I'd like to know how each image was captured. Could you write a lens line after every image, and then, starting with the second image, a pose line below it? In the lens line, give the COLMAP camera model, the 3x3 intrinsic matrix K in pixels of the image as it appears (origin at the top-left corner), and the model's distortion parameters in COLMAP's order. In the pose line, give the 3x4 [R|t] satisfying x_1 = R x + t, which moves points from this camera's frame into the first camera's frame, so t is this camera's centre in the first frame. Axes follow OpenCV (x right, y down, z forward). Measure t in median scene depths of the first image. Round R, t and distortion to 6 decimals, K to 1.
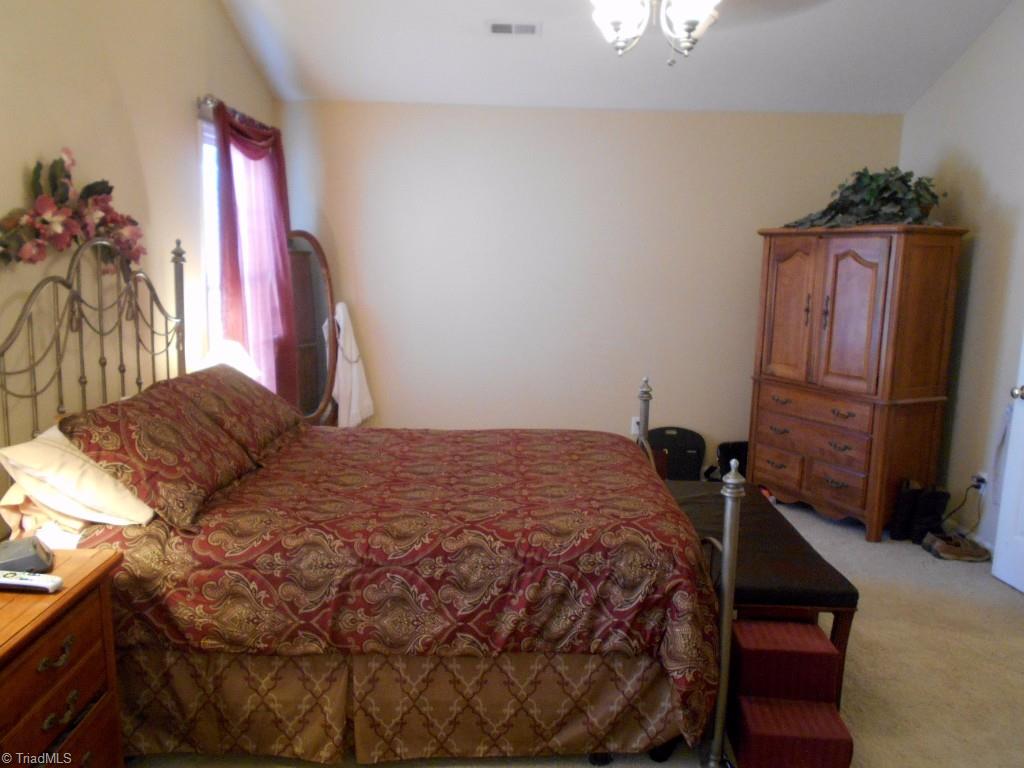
lens RADIAL K [[803.9, 0, 511.6], [0, 803.9, 377.6], [0, 0, 1]] dist [-0.021472, 0.013050]
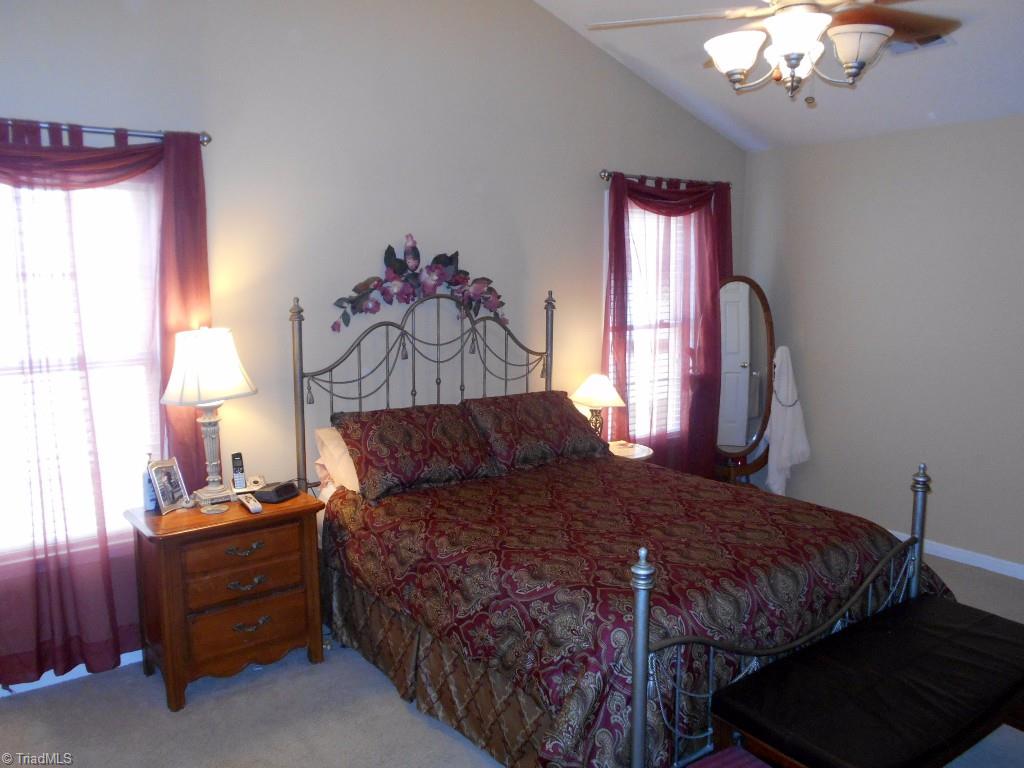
lens RADIAL K [[803.9, 0, 515.6], [0, 803.9, 387.4], [0, 0, 1]] dist [-0.021472, 0.013050]
pose [[0.620588, 0.098797, -0.777888, 0.879625], [-0.112561, 0.992981, 0.036316, -0.099254], [0.776016, 0.065022, 0.627353, 0.283259]]
